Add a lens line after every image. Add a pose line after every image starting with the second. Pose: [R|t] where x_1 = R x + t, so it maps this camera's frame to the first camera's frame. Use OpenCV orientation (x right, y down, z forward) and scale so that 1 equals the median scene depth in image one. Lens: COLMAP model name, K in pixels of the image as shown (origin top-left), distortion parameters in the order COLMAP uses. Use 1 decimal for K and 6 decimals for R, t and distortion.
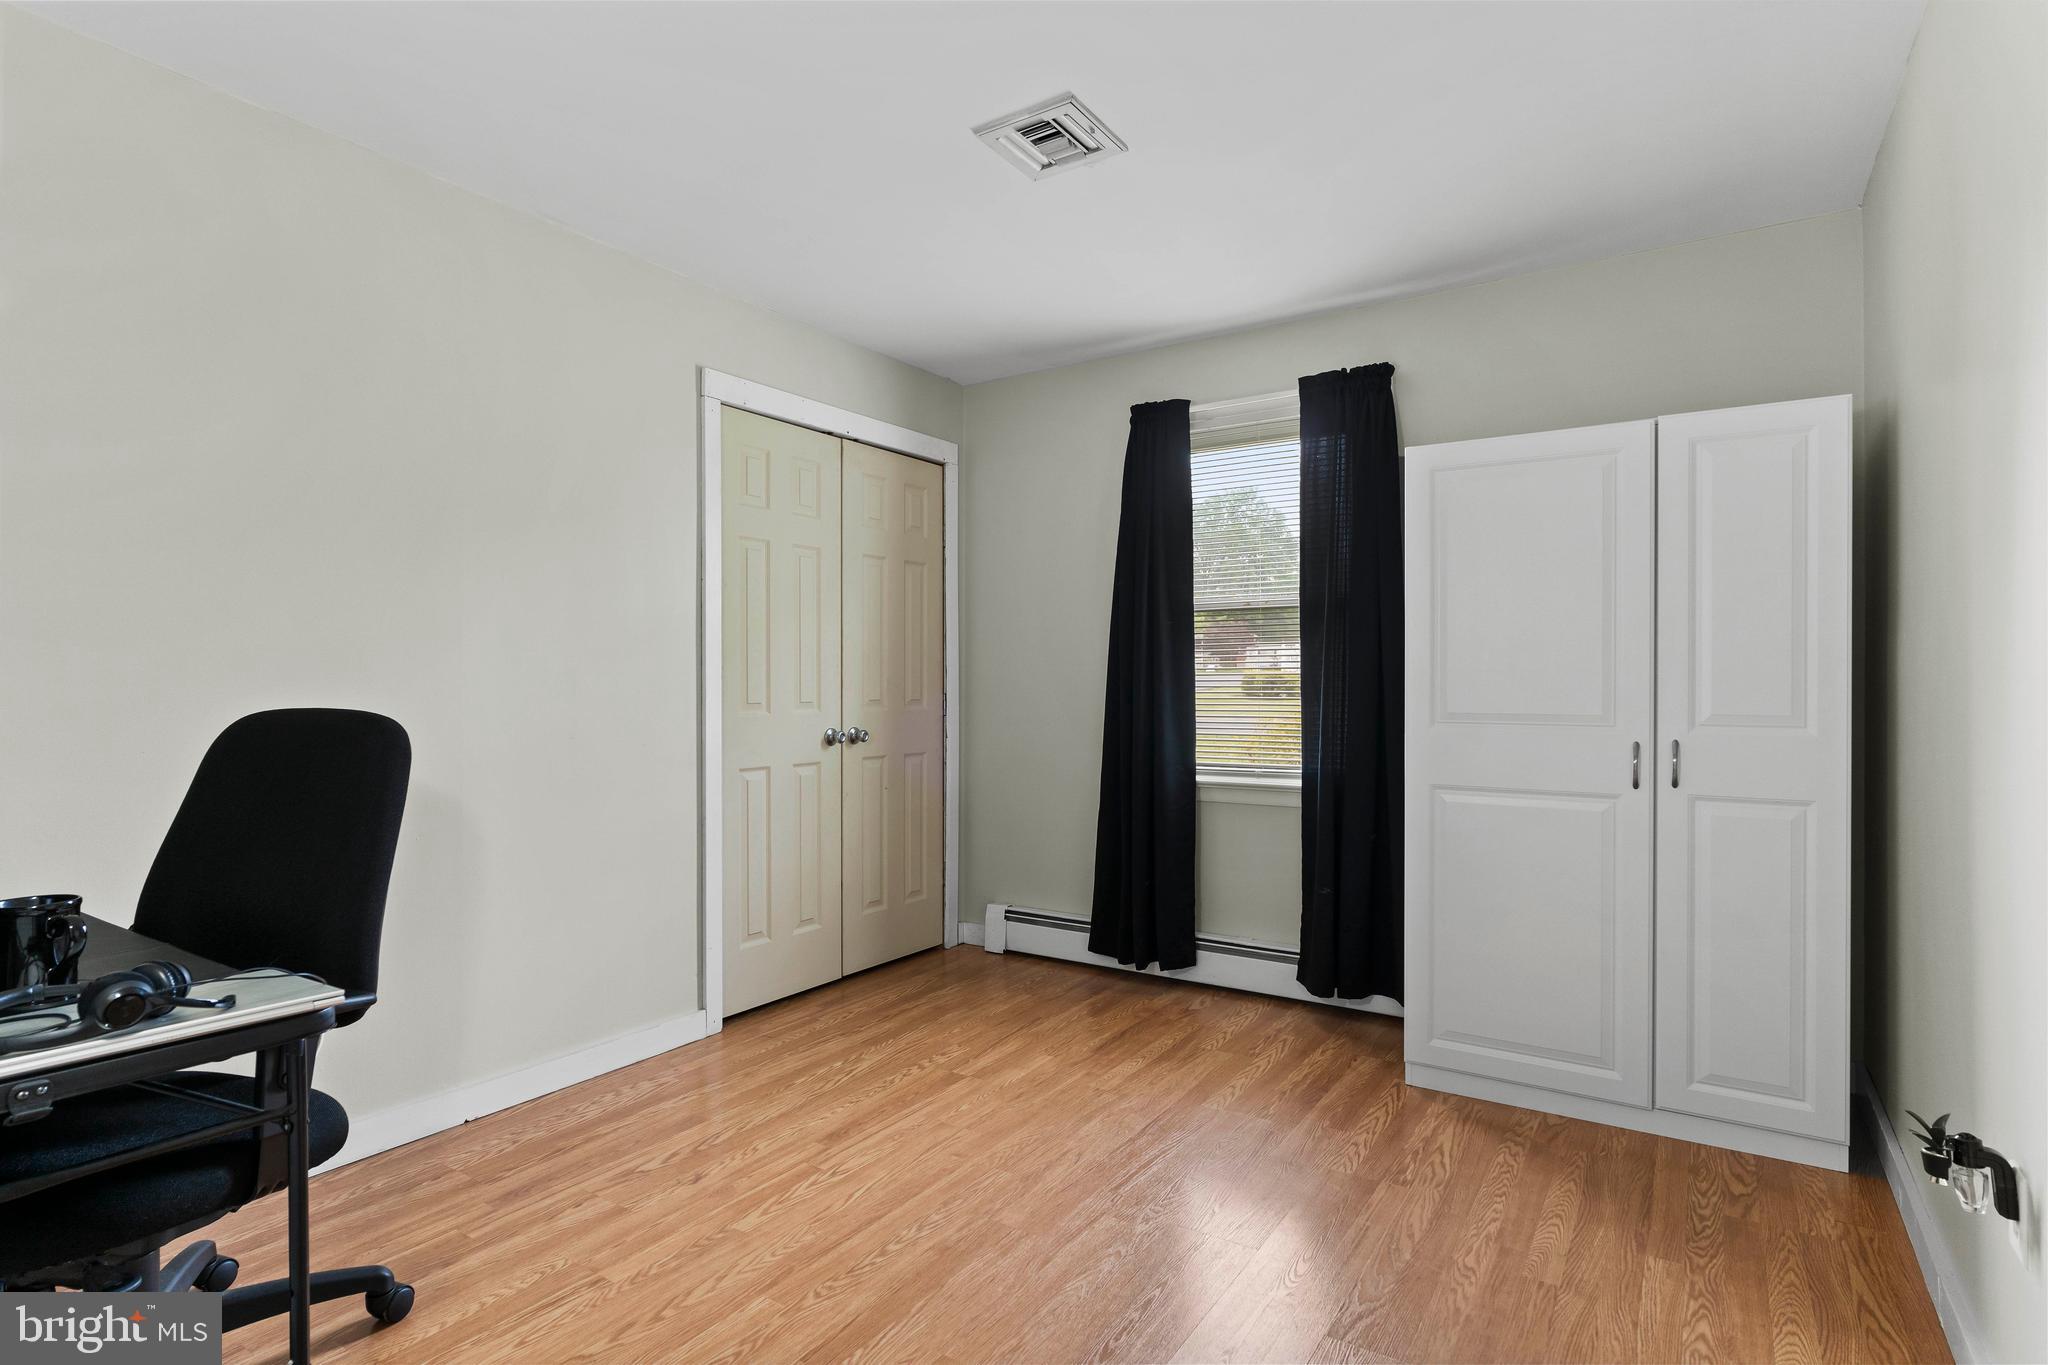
lens RADIAL K [[1056.2, 0, 1019.2], [0, 1056.2, 670.7], [0, 0, 1]] dist [-0.008508, 0.006772]
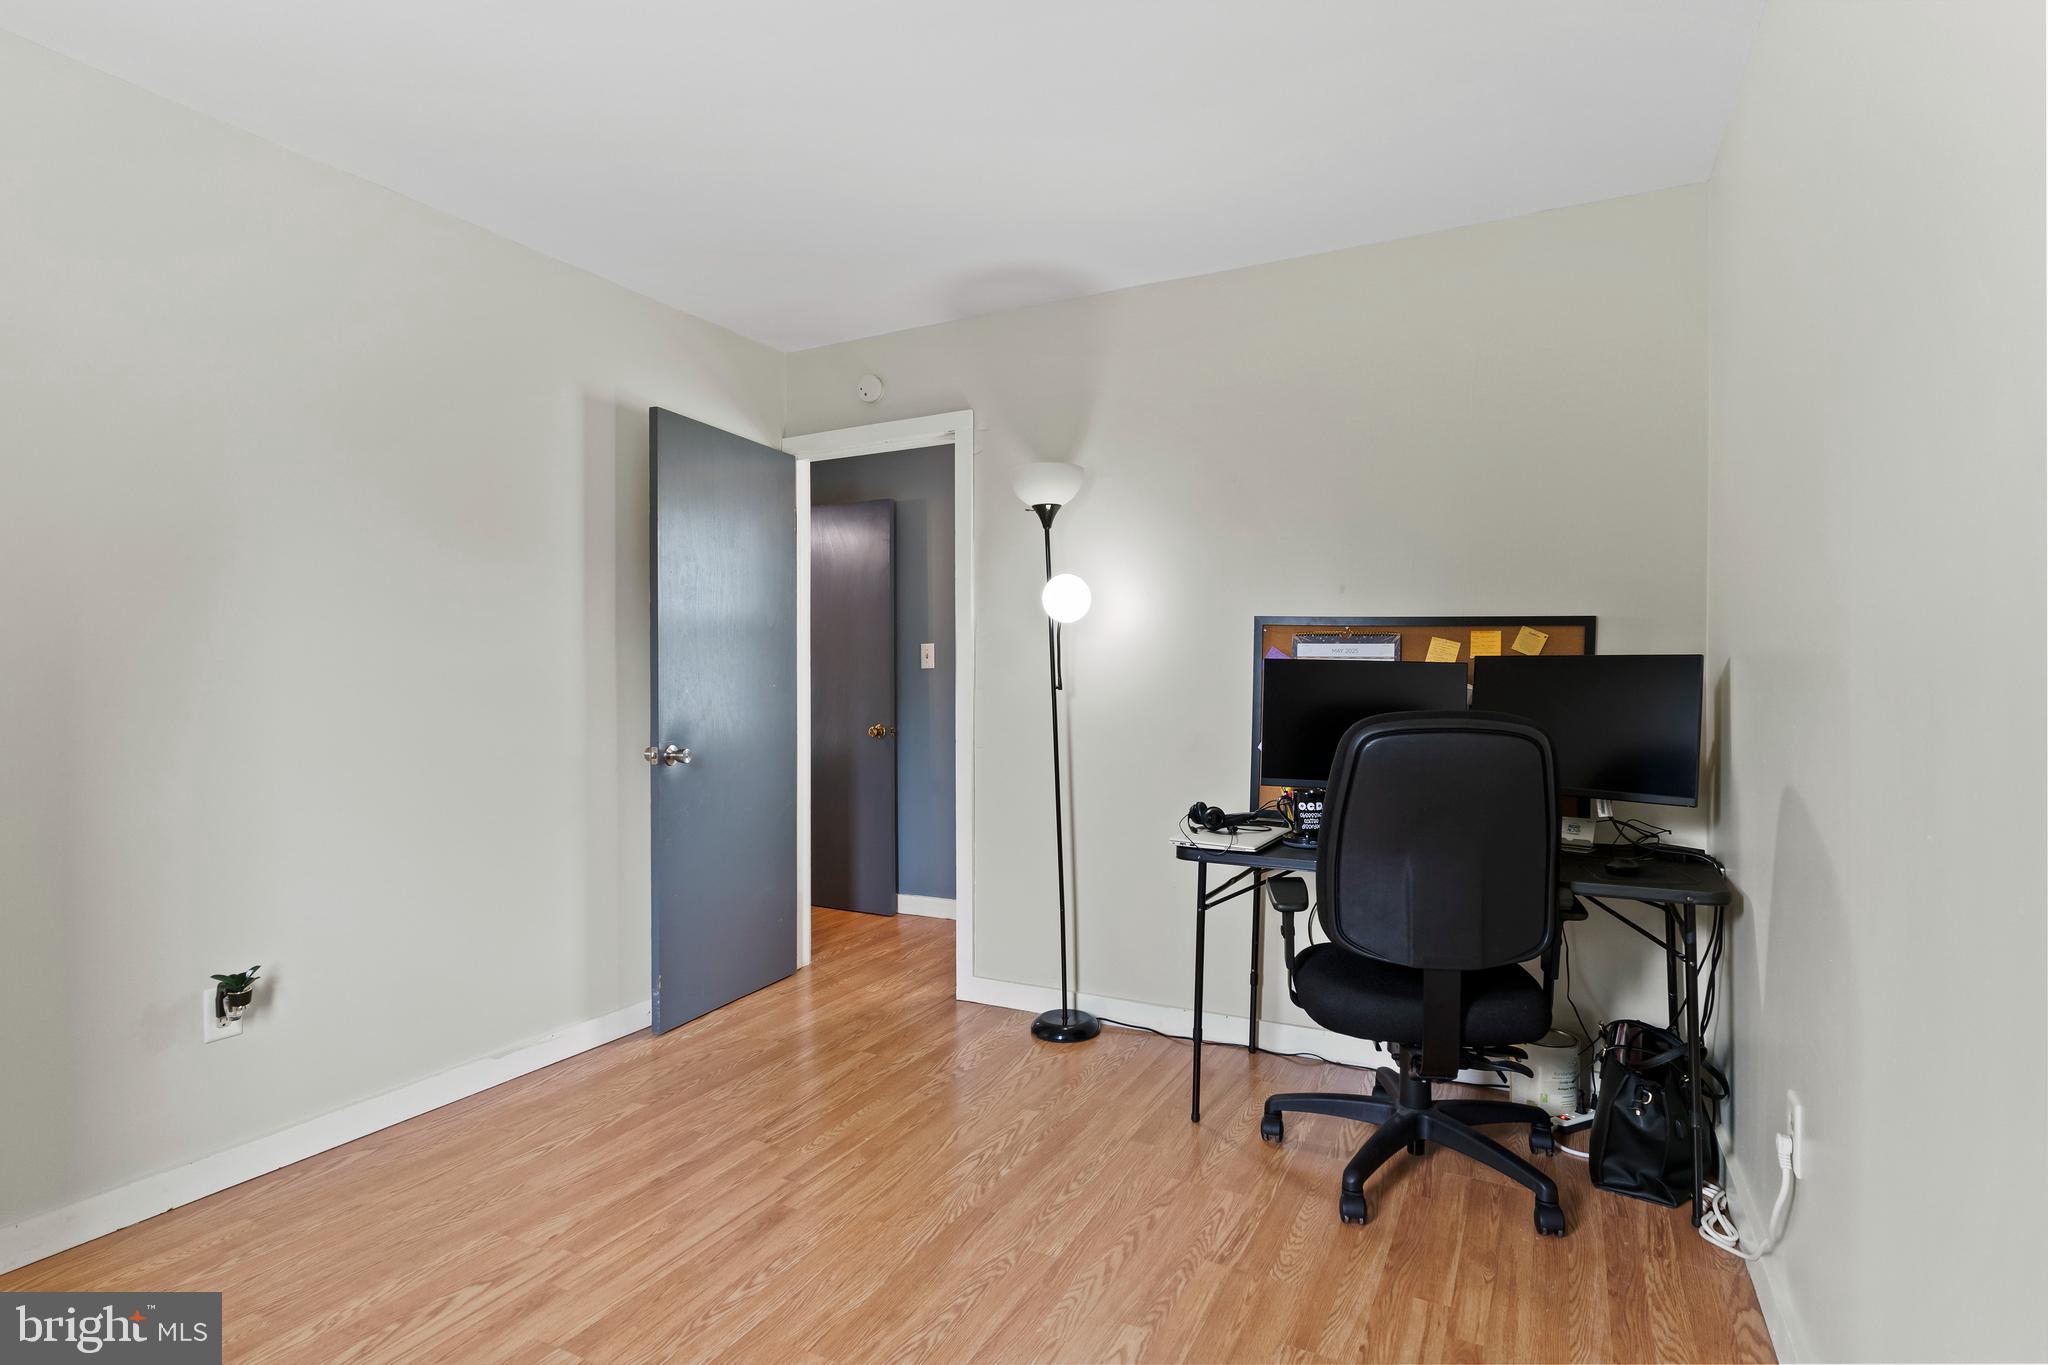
lens RADIAL K [[1056.2, 0, 1019.2], [0, 1056.2, 670.7], [0, 0, 1]] dist [-0.008508, 0.006772]
pose [[-0.994229, 0.008488, -0.106939, -0.090028], [0.009961, 0.999863, -0.013240, 0.004612], [0.106812, -0.014229, -0.994177, 1.974722]]
